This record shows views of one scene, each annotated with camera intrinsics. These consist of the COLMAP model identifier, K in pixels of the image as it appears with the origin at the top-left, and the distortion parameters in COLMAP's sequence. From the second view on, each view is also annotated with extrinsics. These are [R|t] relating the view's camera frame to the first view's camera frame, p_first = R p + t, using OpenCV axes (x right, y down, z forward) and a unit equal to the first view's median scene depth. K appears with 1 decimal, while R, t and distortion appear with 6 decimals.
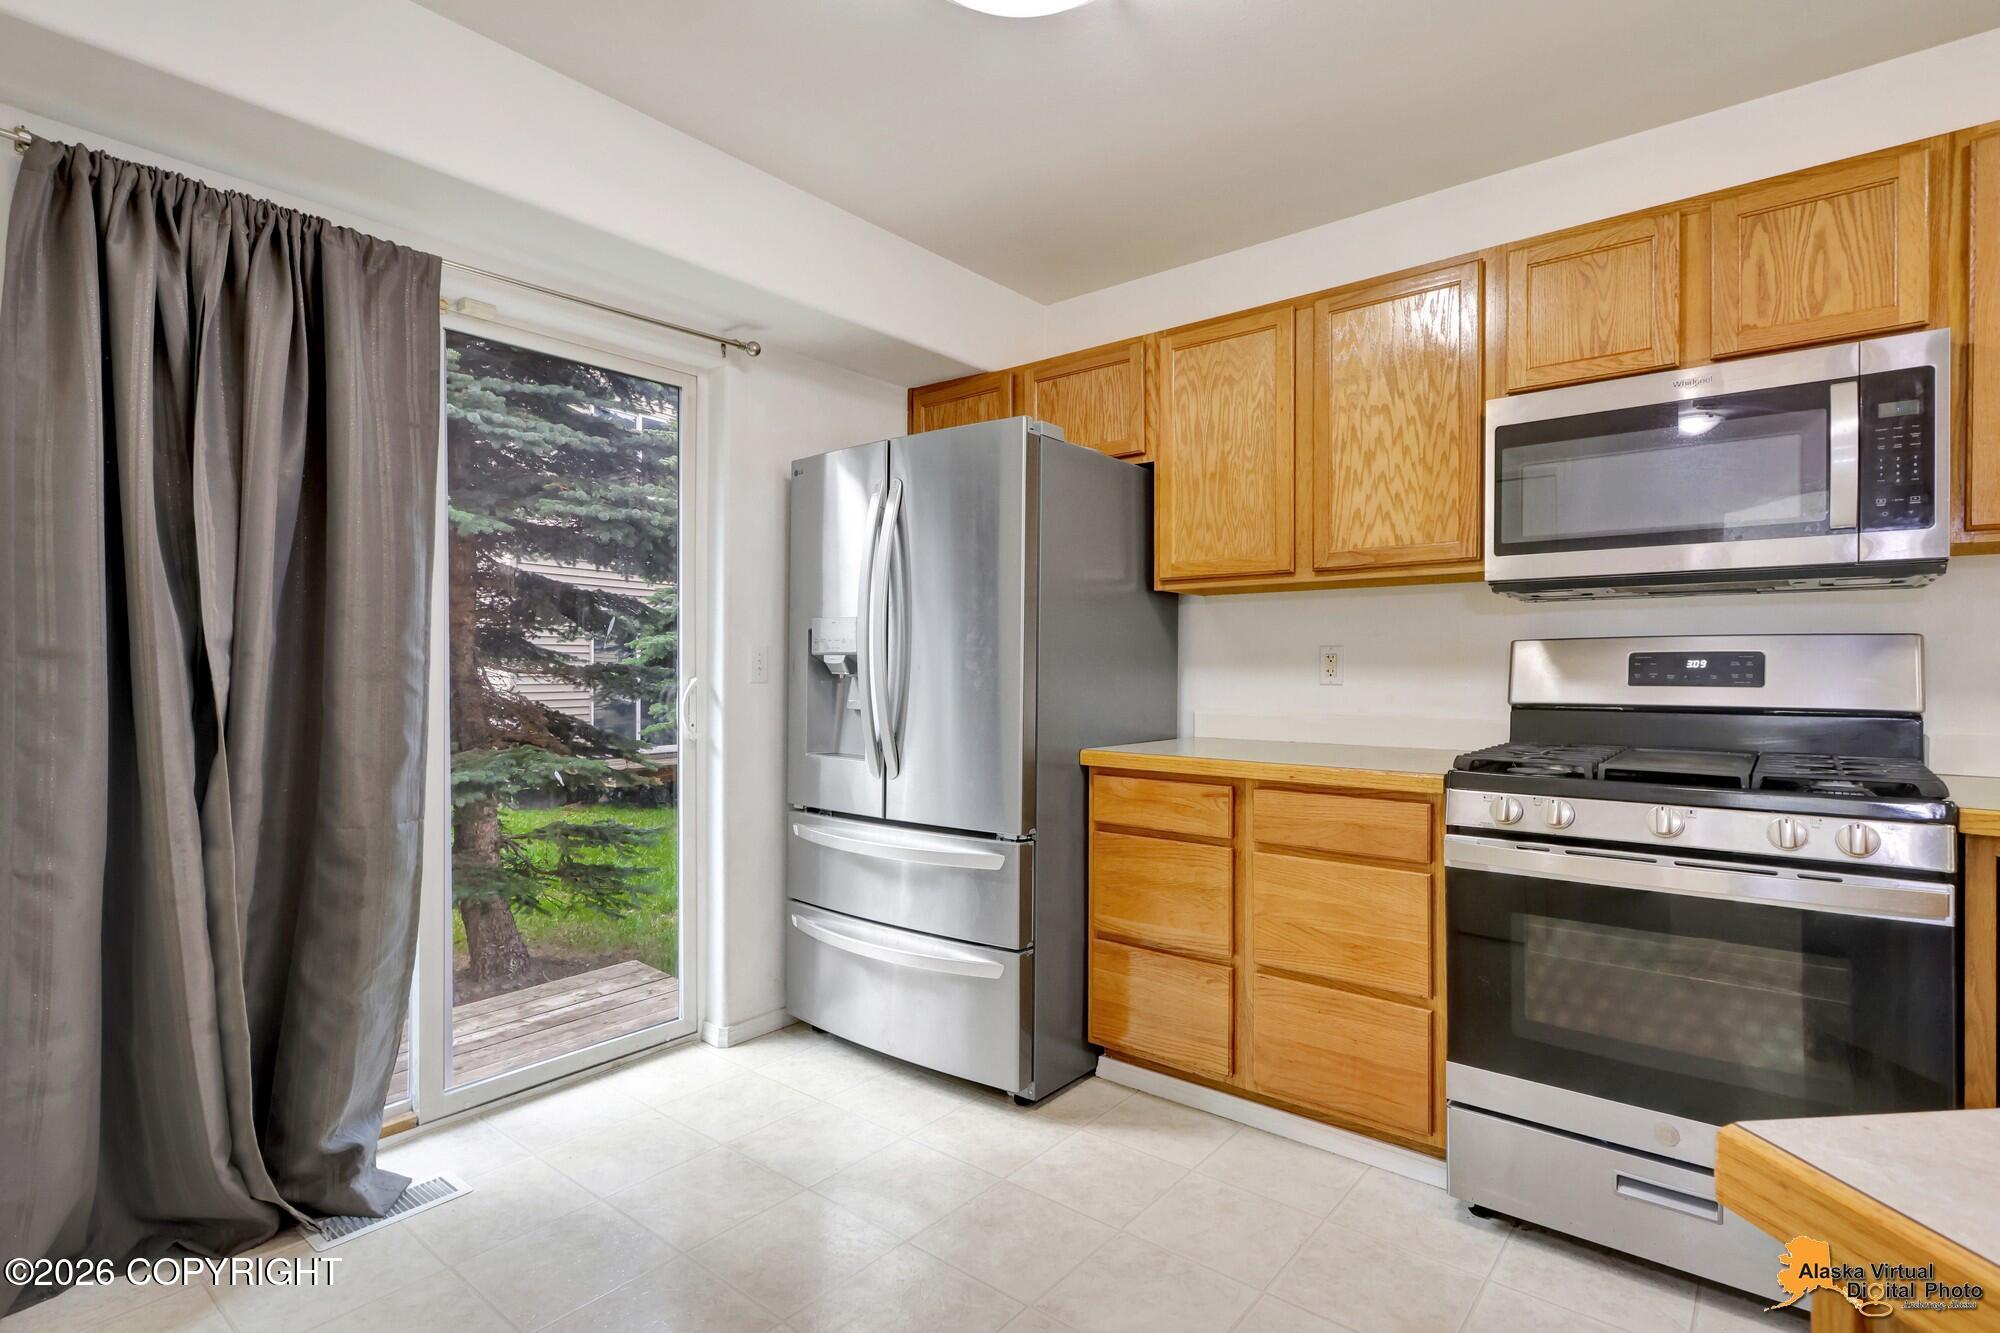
lens RADIAL K [[960.7, 0, 992.5], [0, 960.7, 671.8], [0, 0, 1]] dist [0.001630, -0.000214]
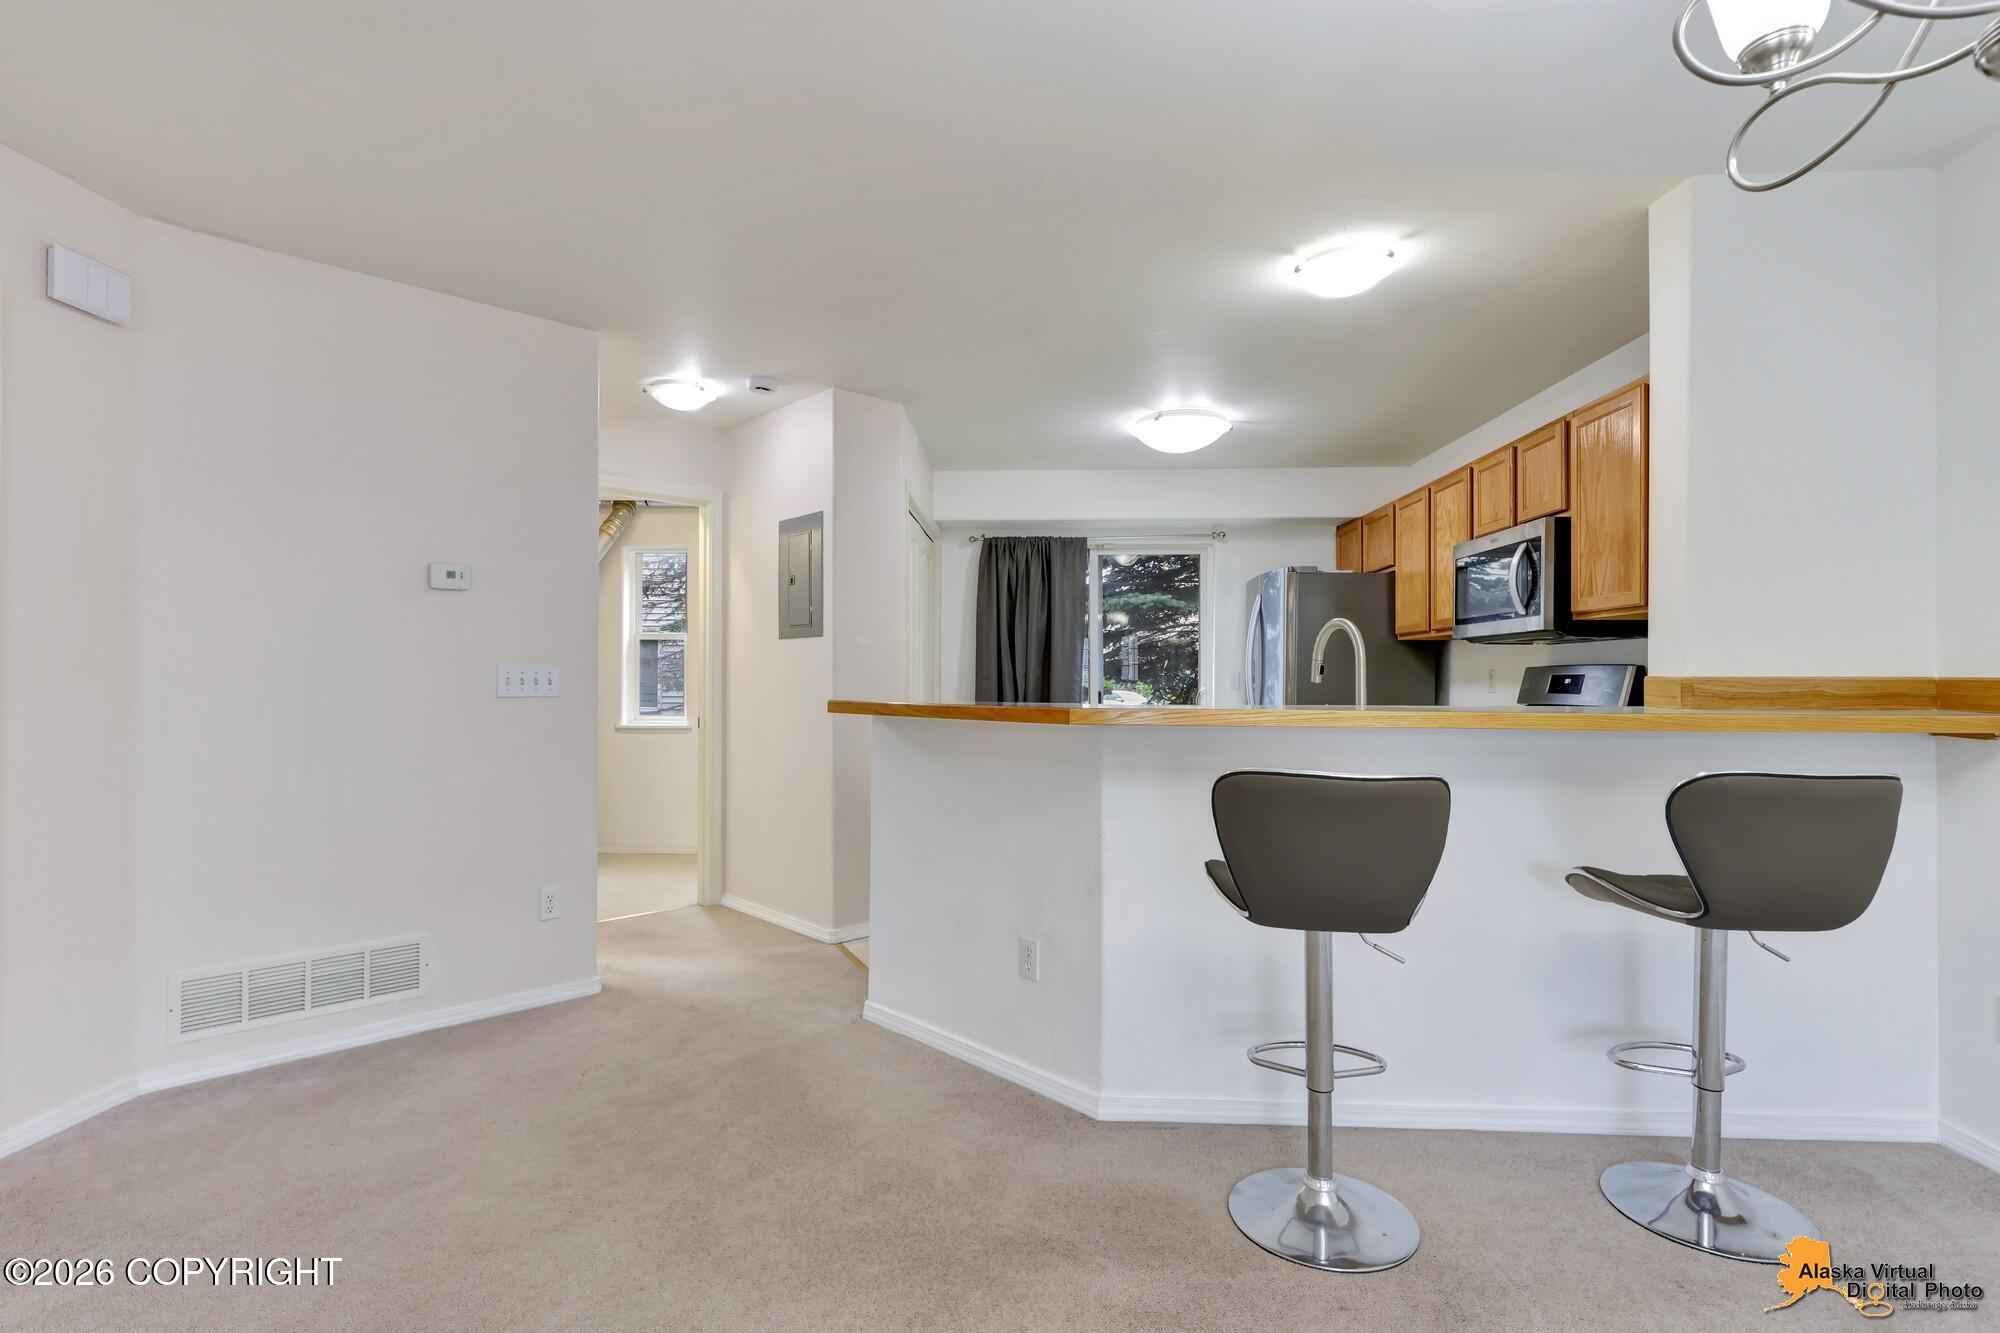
lens RADIAL K [[960.7, 0, 992.5], [0, 960.7, 671.8], [0, 0, 1]] dist [0.001630, -0.000214]
pose [[0.603729, -0.006501, -0.797163, 1.620187], [-0.006621, 0.999891, -0.013169, 0.005545], [0.797162, 0.013228, 0.603621, -0.990510]]
